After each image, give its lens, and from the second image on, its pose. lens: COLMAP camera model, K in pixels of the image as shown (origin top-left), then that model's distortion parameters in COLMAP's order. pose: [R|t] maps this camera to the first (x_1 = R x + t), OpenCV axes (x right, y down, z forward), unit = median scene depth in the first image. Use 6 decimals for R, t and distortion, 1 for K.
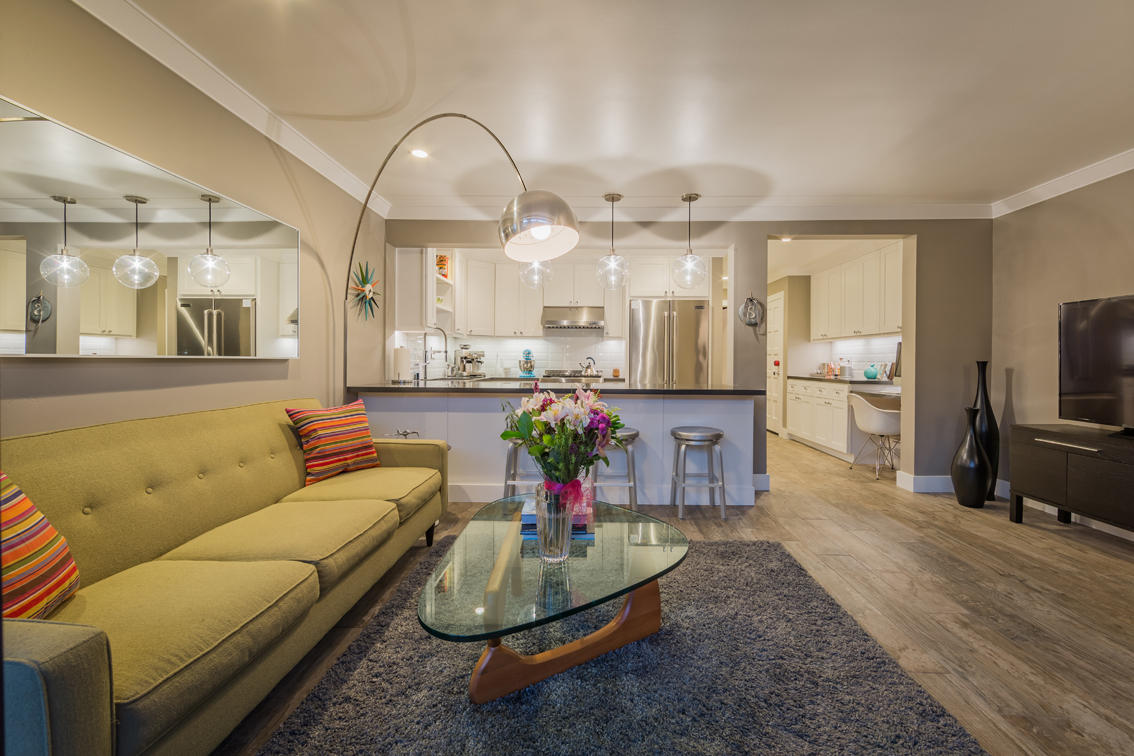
lens RADIAL K [[454.4, 0, 586.3], [0, 454.4, 364.1], [0, 0, 1]] dist [-0.001903, 0.000071]
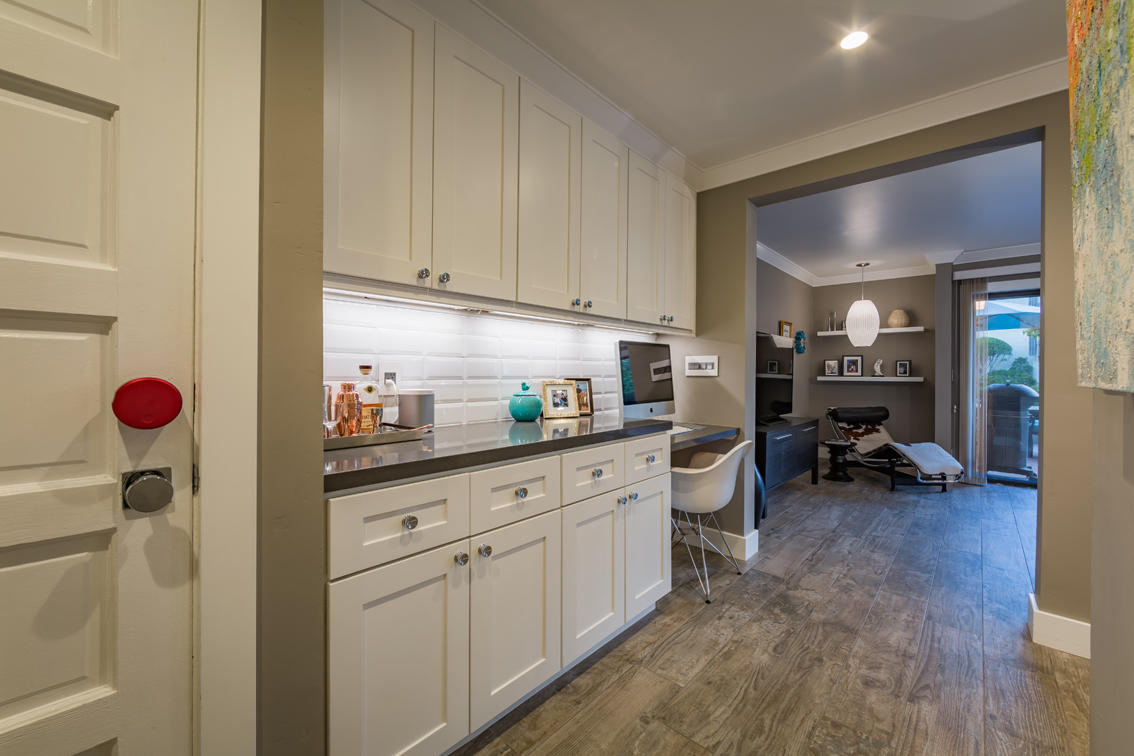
lens RADIAL K [[450.6, 0, 571.6], [0, 450.6, 373.8], [0, 0, 1]] dist [-0.000439, -0.000093]
pose [[-0.751472, -0.008921, 0.659705, 0.465086], [-0.003924, 0.999951, 0.009053, -0.017439], [-0.659753, 0.004215, -0.751470, 1.773795]]
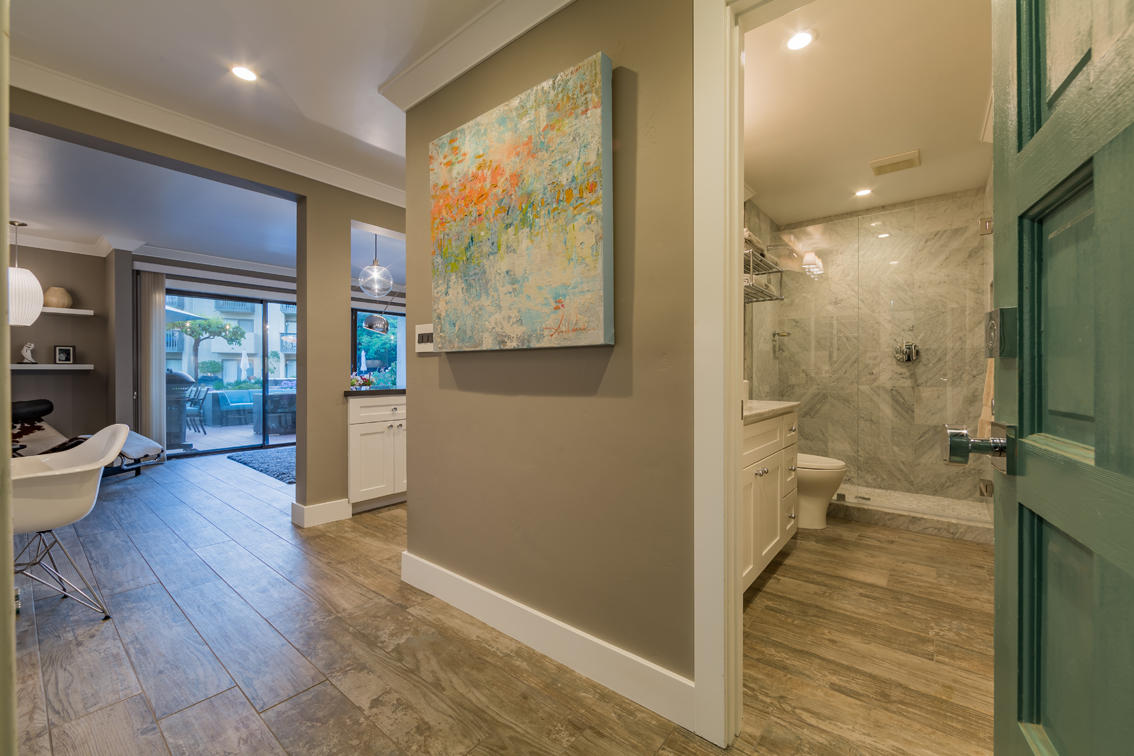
lens RADIAL K [[450.6, 0, 571.6], [0, 450.6, 373.8], [0, 0, 1]] dist [-0.000439, -0.000093]
pose [[-0.613600, 0.000038, -0.789617, 0.739628], [-0.009159, 0.999932, 0.007165, 0.005732], [0.789564, 0.011629, -0.613558, 1.903472]]
